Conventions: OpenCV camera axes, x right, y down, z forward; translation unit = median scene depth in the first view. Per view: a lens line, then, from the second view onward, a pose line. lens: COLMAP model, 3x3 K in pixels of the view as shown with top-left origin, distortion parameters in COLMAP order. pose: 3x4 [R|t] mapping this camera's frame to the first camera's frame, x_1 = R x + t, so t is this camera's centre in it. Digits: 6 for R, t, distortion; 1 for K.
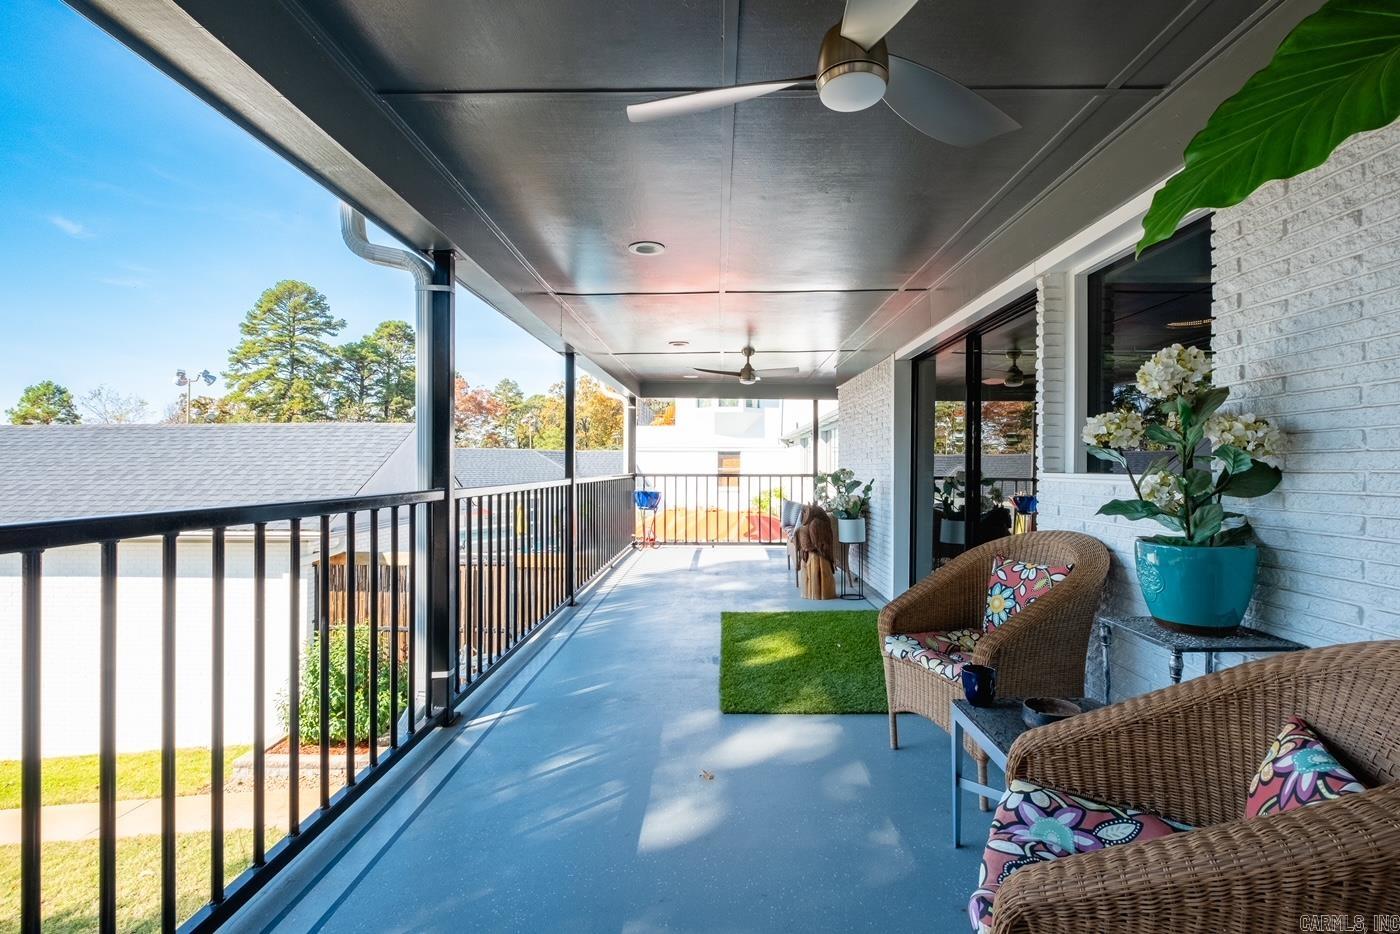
lens RADIAL K [[664.7, 0, 702.1], [0, 664.7, 464.8], [0, 0, 1]] dist [0.001339, -0.000029]
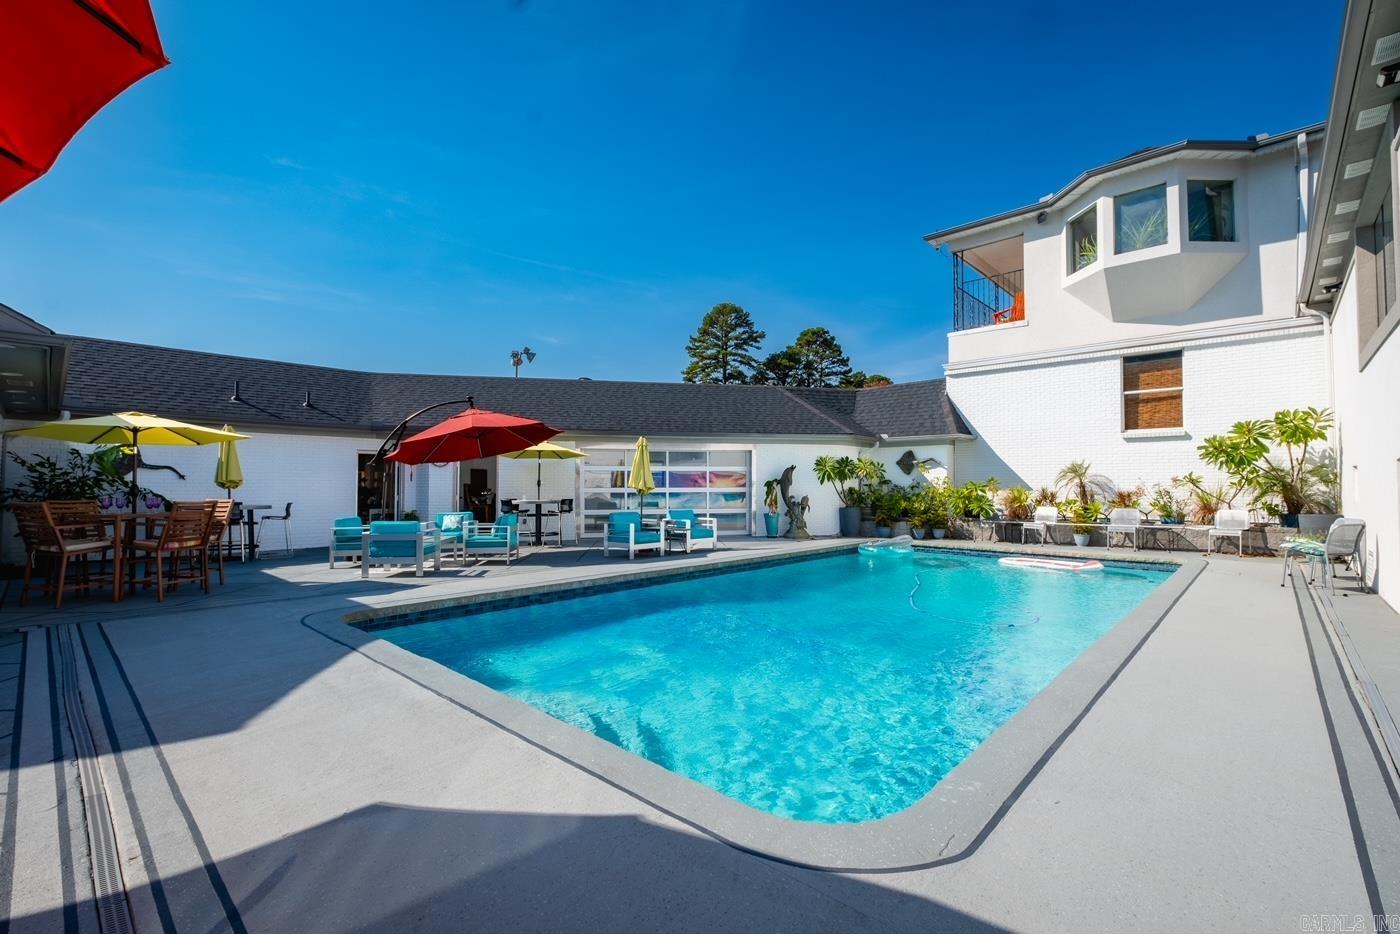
lens RADIAL K [[614.7, 0, 699.1], [0, 614.7, 468.2], [0, 0, 1]] dist [0.002061, 0.000147]
pose [[0.746699, -0.016755, -0.664951, 0.037306], [-0.003500, 0.999570, -0.029116, 0.030500], [0.665153, 0.024068, 0.746319, 0.197114]]
